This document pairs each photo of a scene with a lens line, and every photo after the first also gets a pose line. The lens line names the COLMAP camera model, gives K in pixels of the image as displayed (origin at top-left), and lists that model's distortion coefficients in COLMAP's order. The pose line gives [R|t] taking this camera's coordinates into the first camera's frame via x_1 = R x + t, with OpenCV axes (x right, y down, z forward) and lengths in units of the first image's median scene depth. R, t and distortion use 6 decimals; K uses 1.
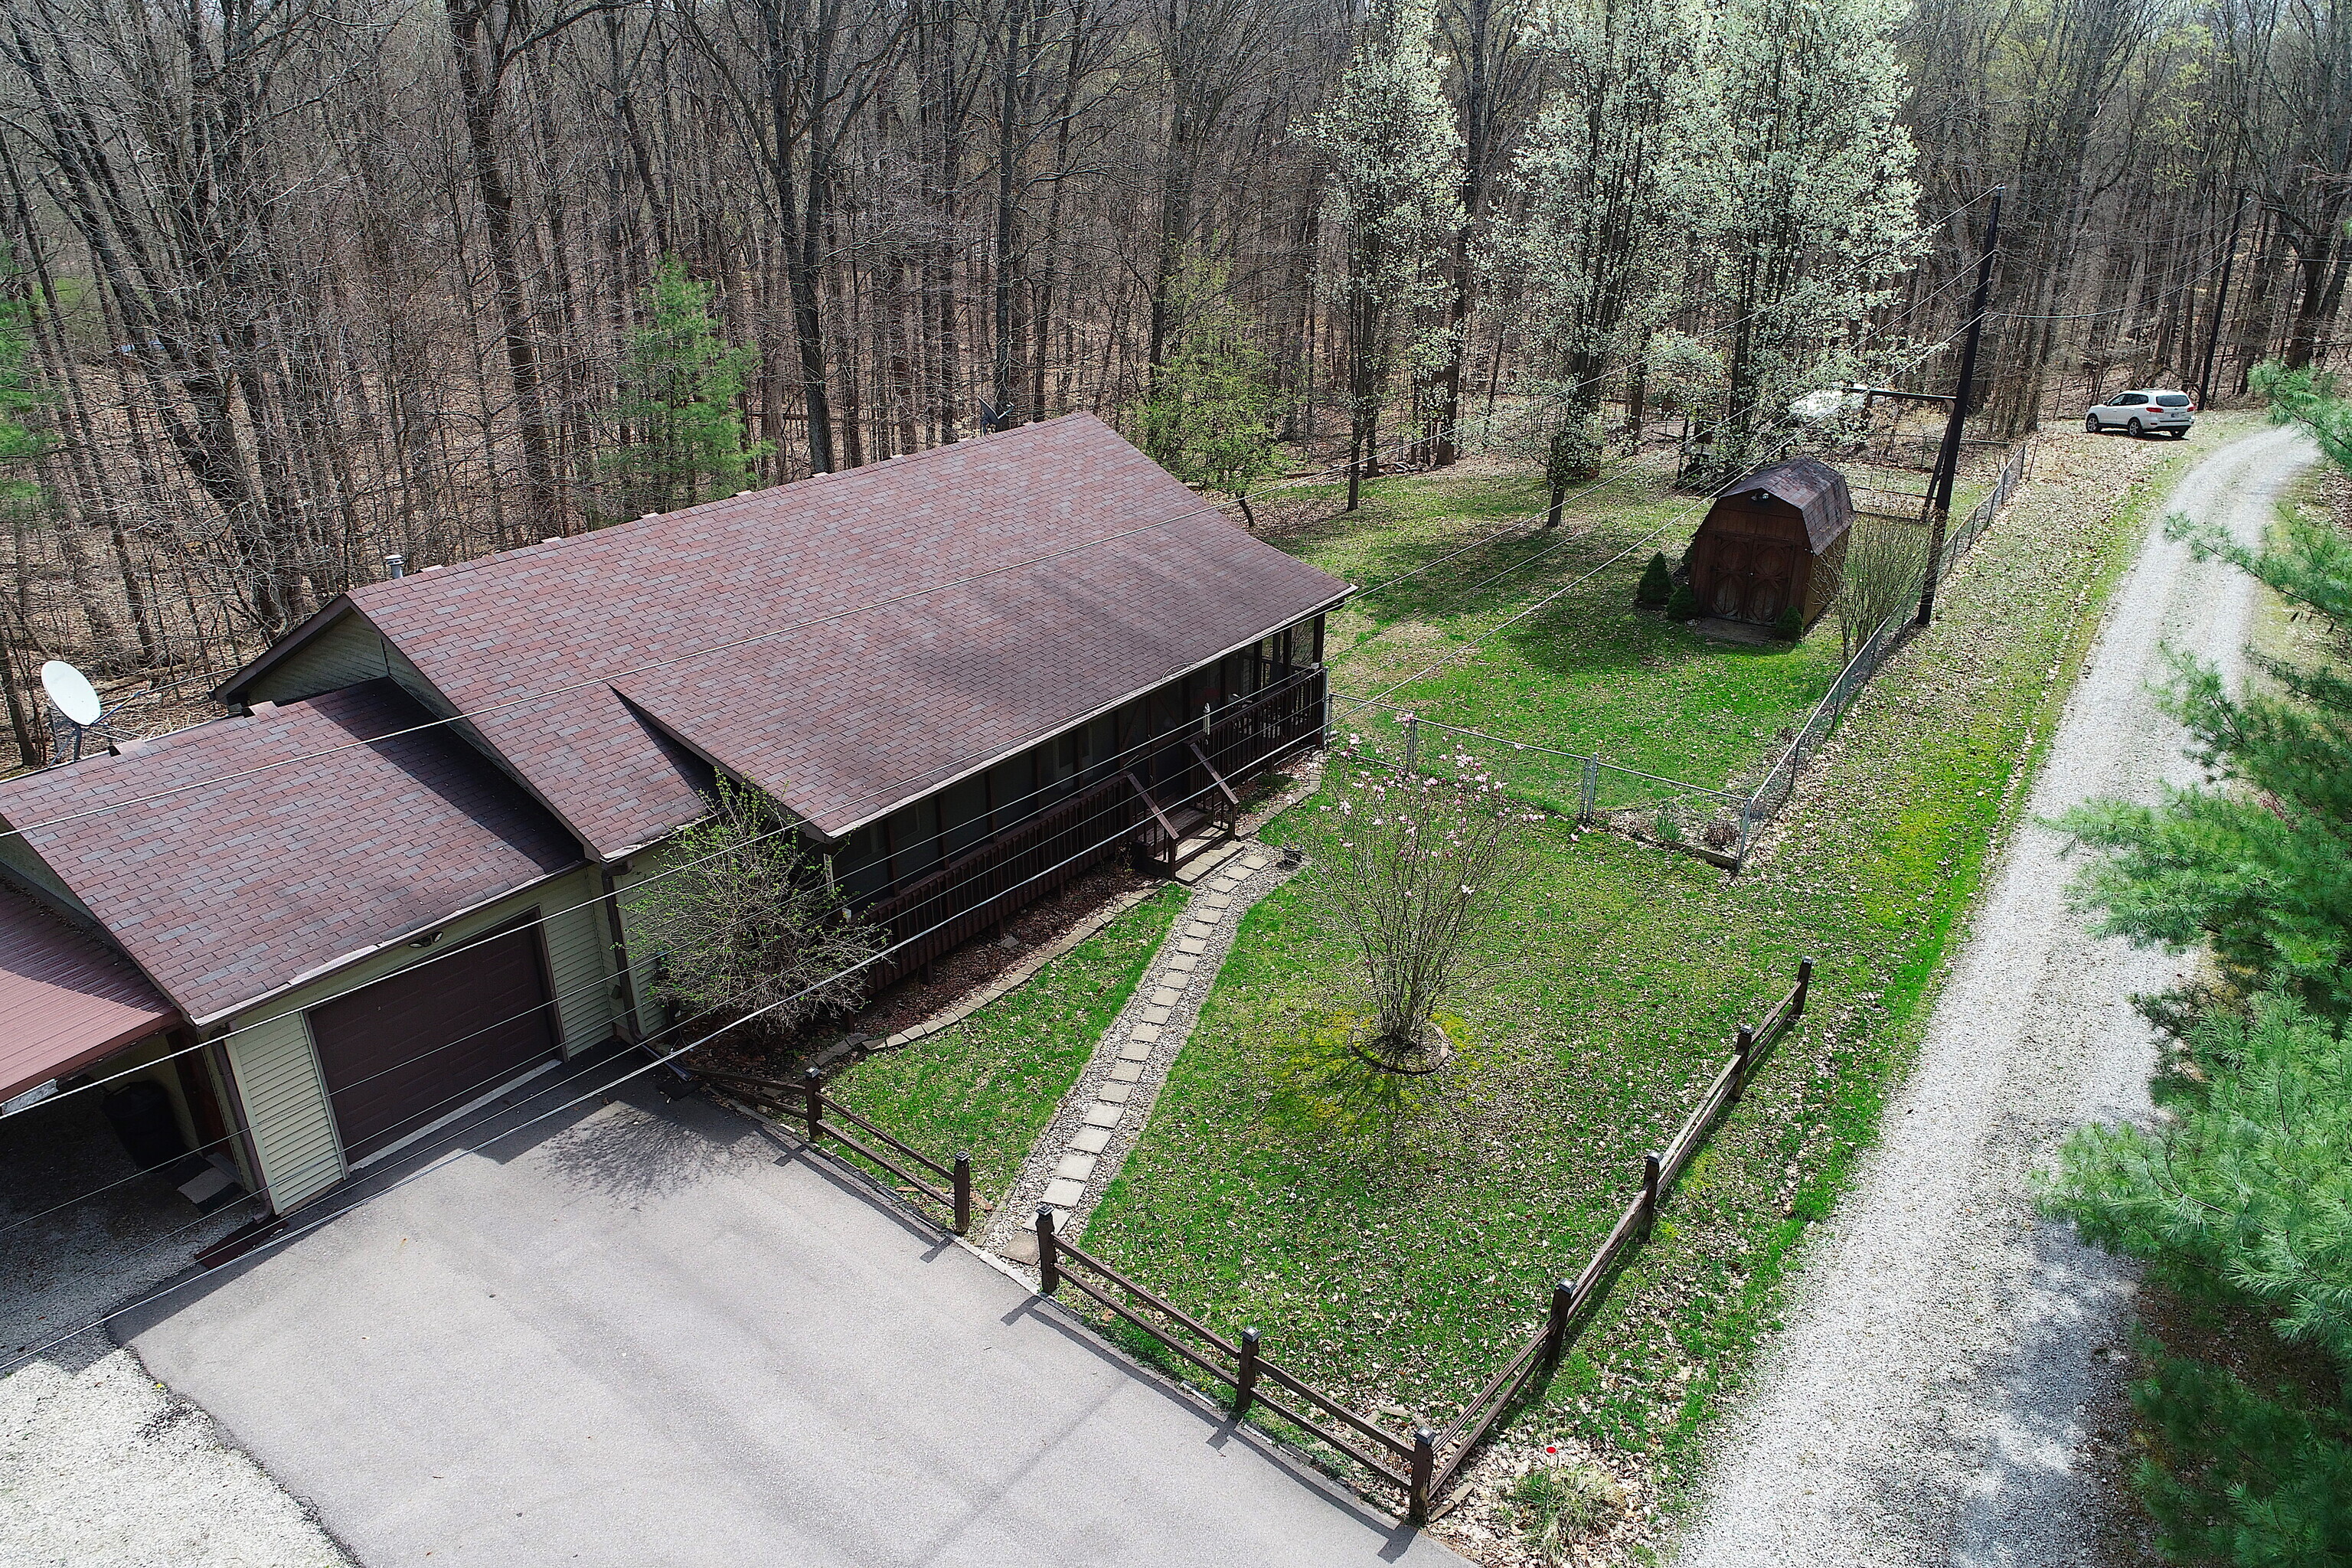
lens RADIAL K [[1571.3, 0, 1163.8], [0, 1571.3, 779.6], [0, 0, 1]] dist [-0.000864, -0.001104]
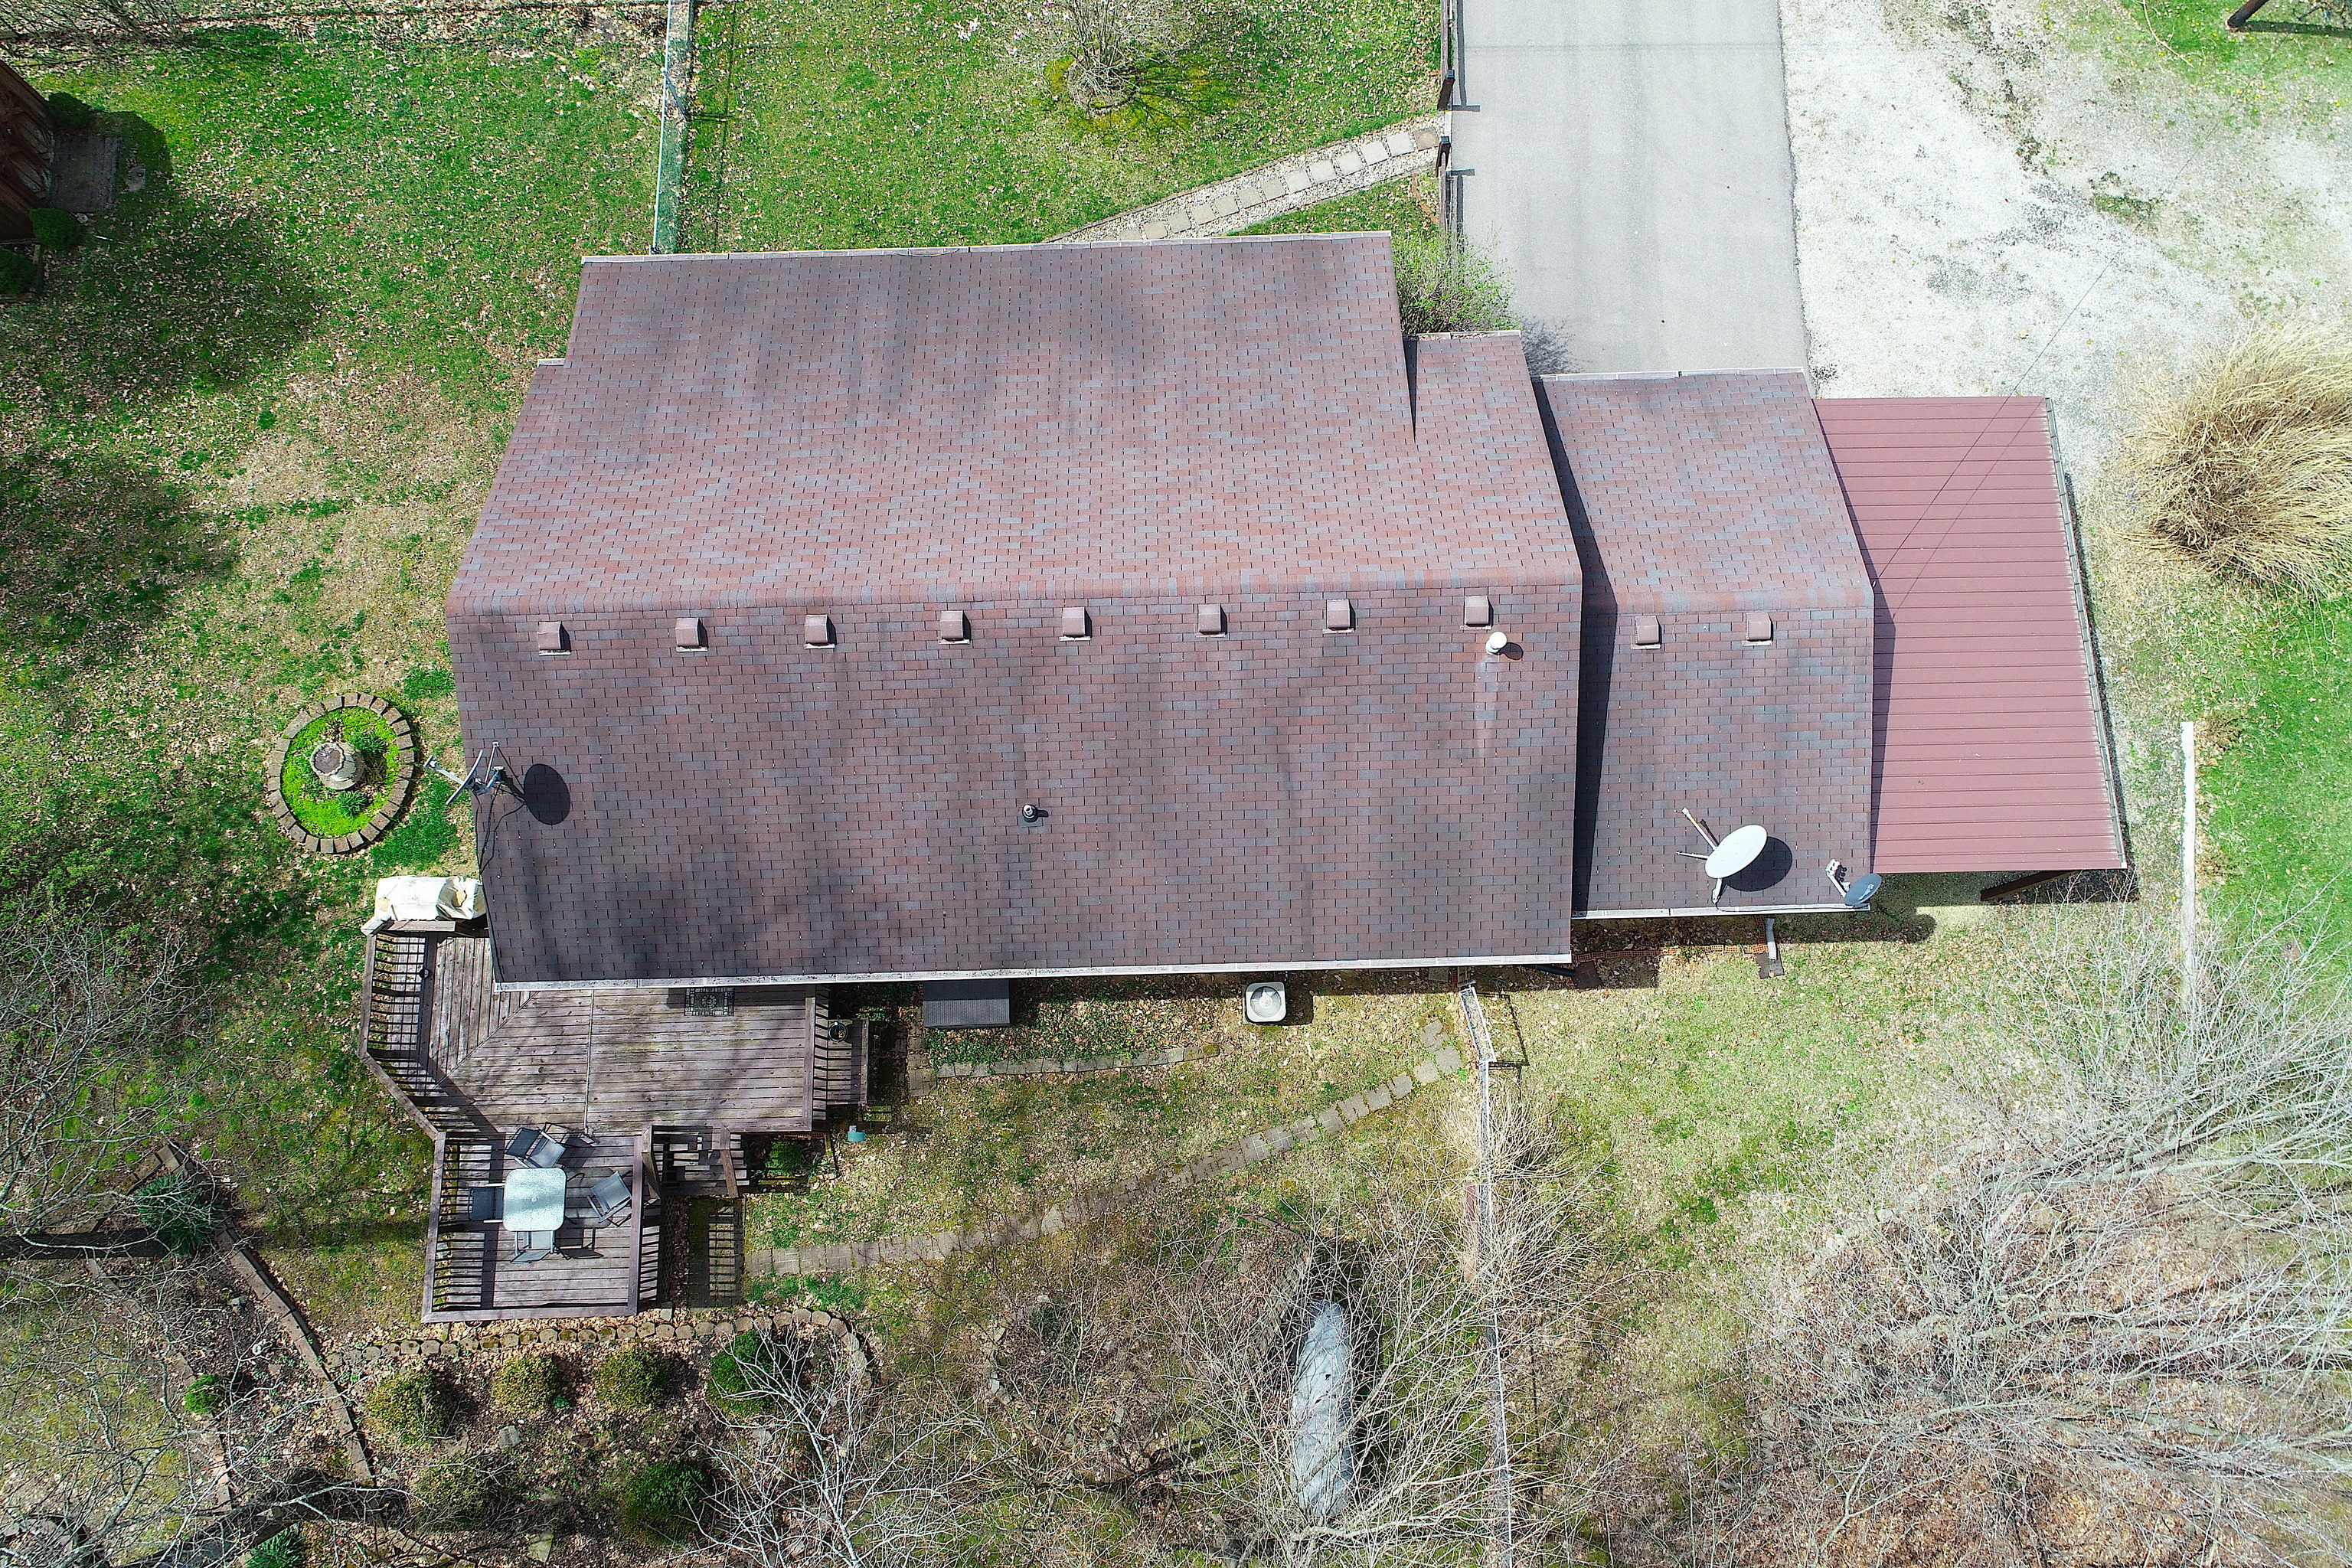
lens RADIAL K [[1571.3, 0, 1163.8], [0, 1571.3, 779.6], [0, 0, 1]] dist [-0.000864, -0.001104]
pose [[-0.608171, -0.768424, 0.199132, -0.755516], [0.336329, -0.022209, 0.941483, -1.353790], [-0.719035, 0.639556, 0.271950, 1.148168]]
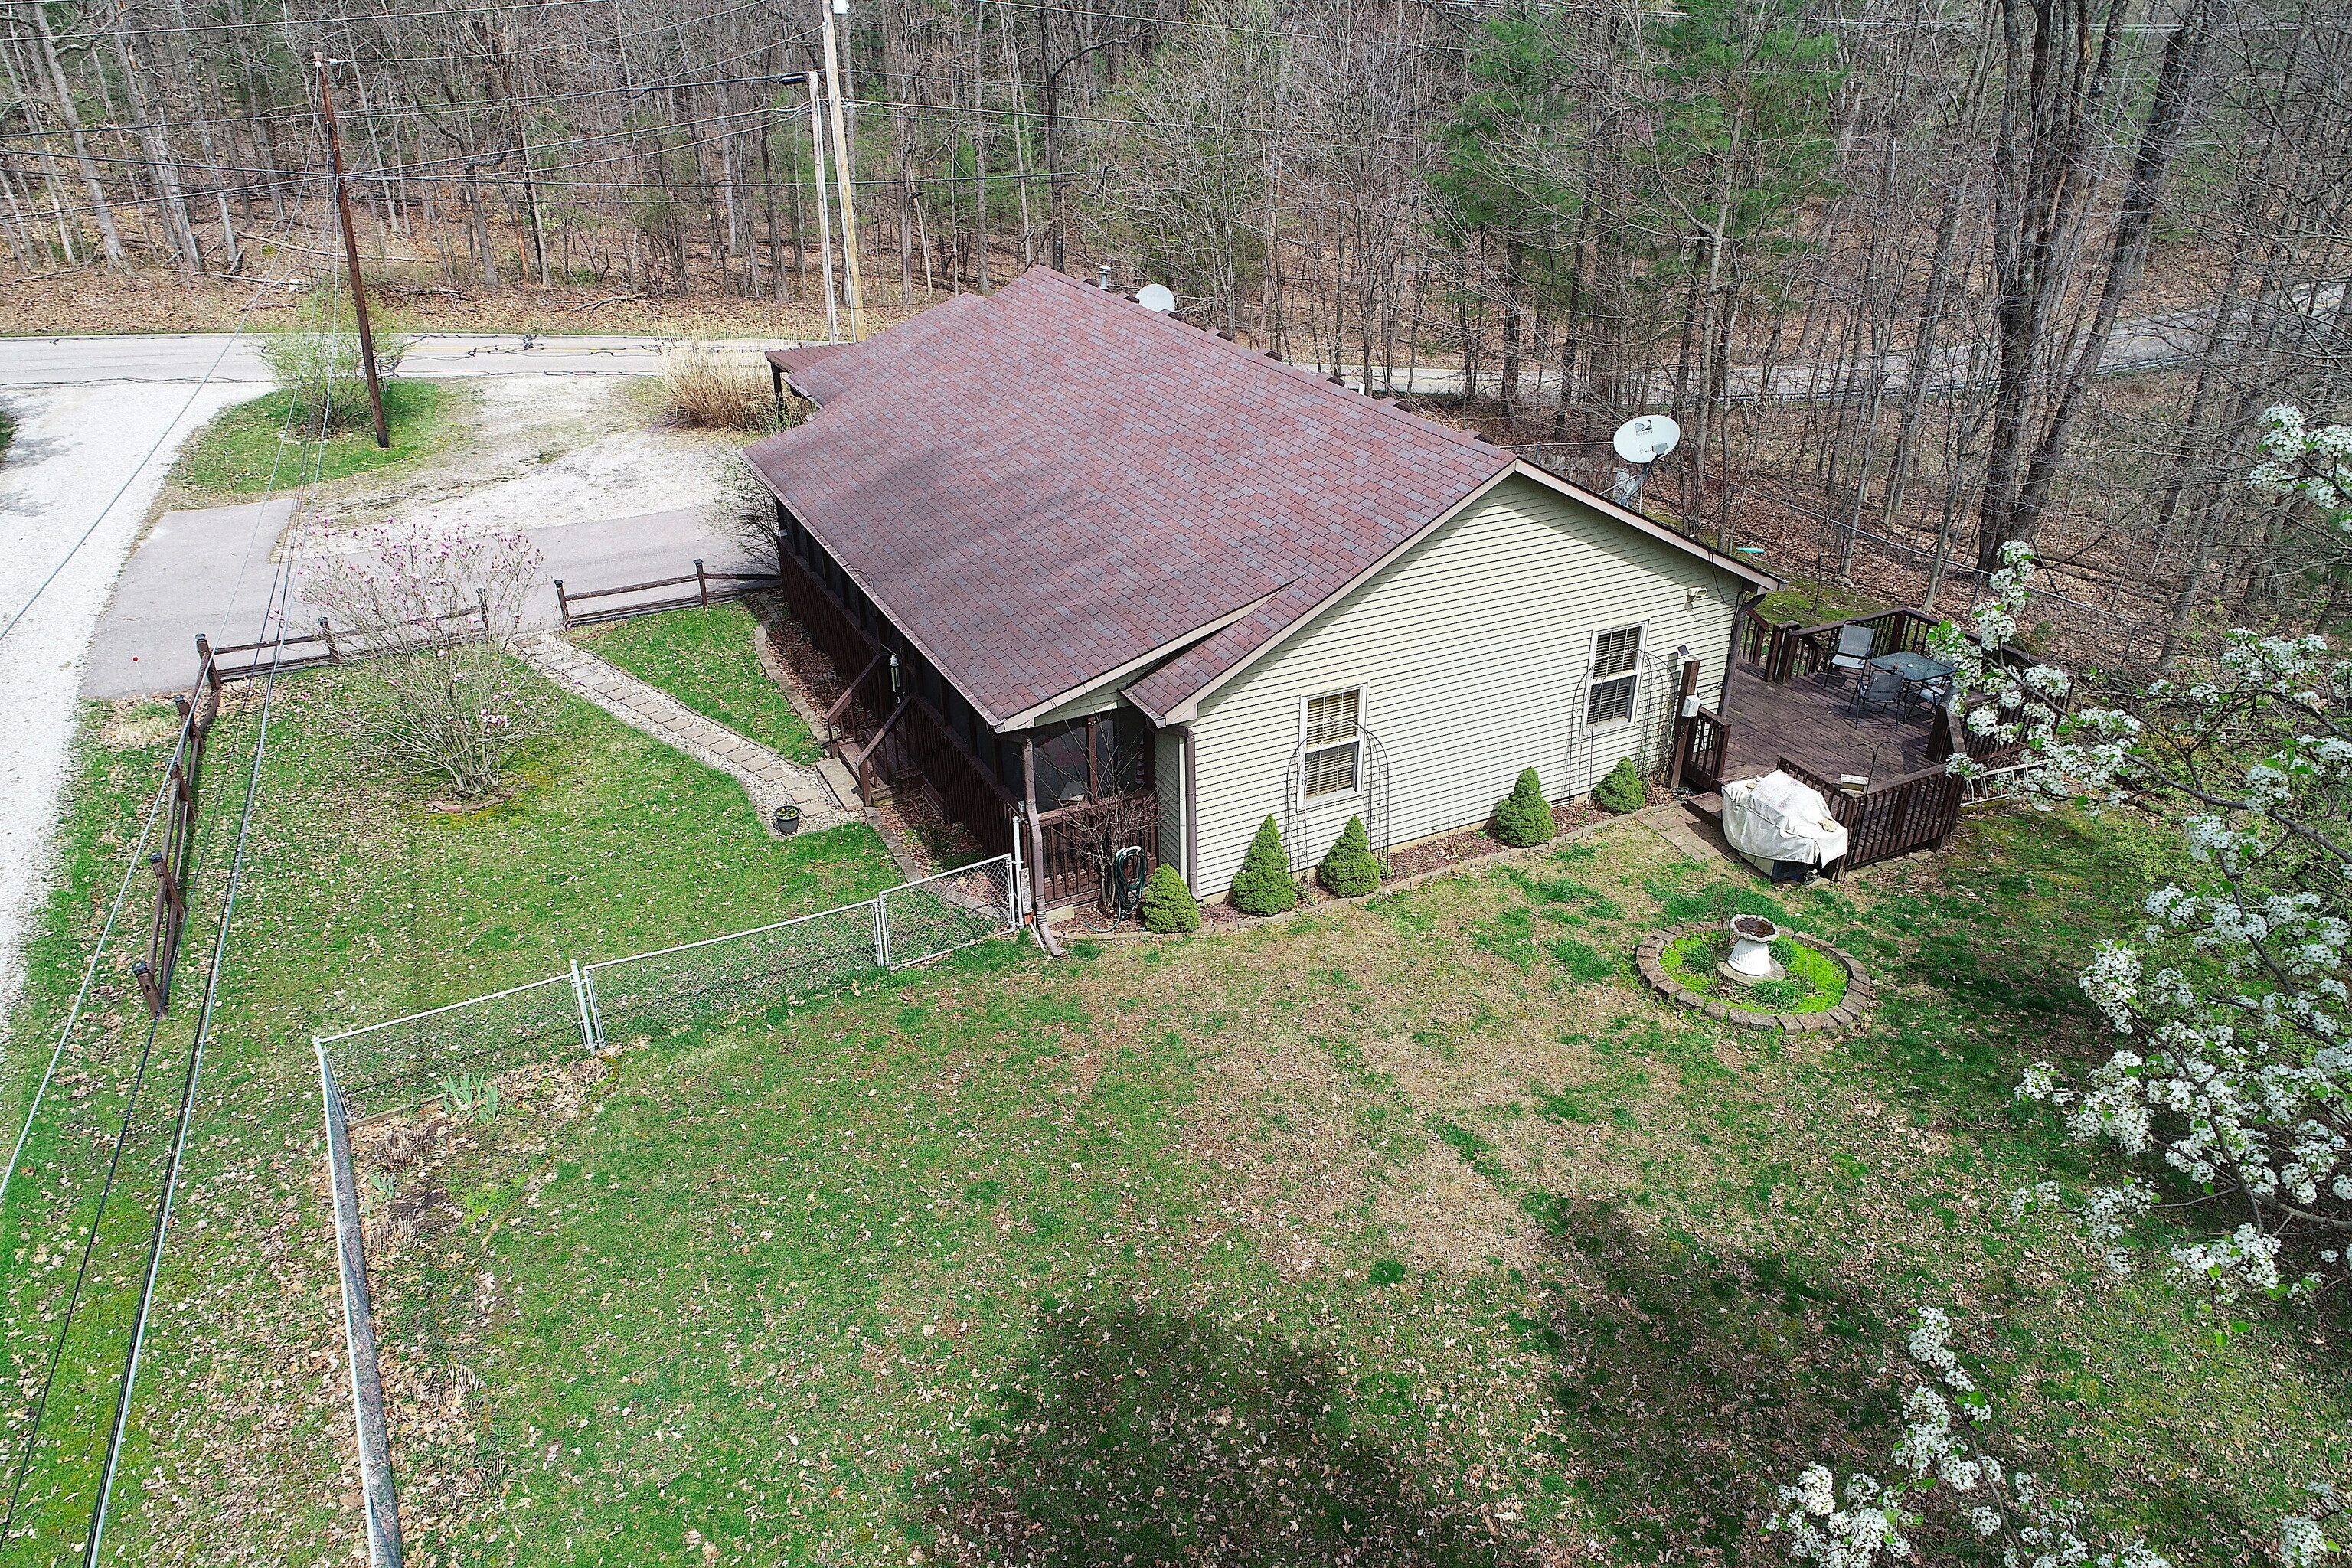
lens RADIAL K [[1571.3, 0, 1163.8], [0, 1571.3, 779.6], [0, 0, 1]] dist [-0.000864, -0.001104]
pose [[-0.460685, 0.421044, -0.781339, 0.951404], [-0.340162, 0.729344, 0.593588, -0.807738], [0.819792, 0.539239, -0.192775, 1.908436]]
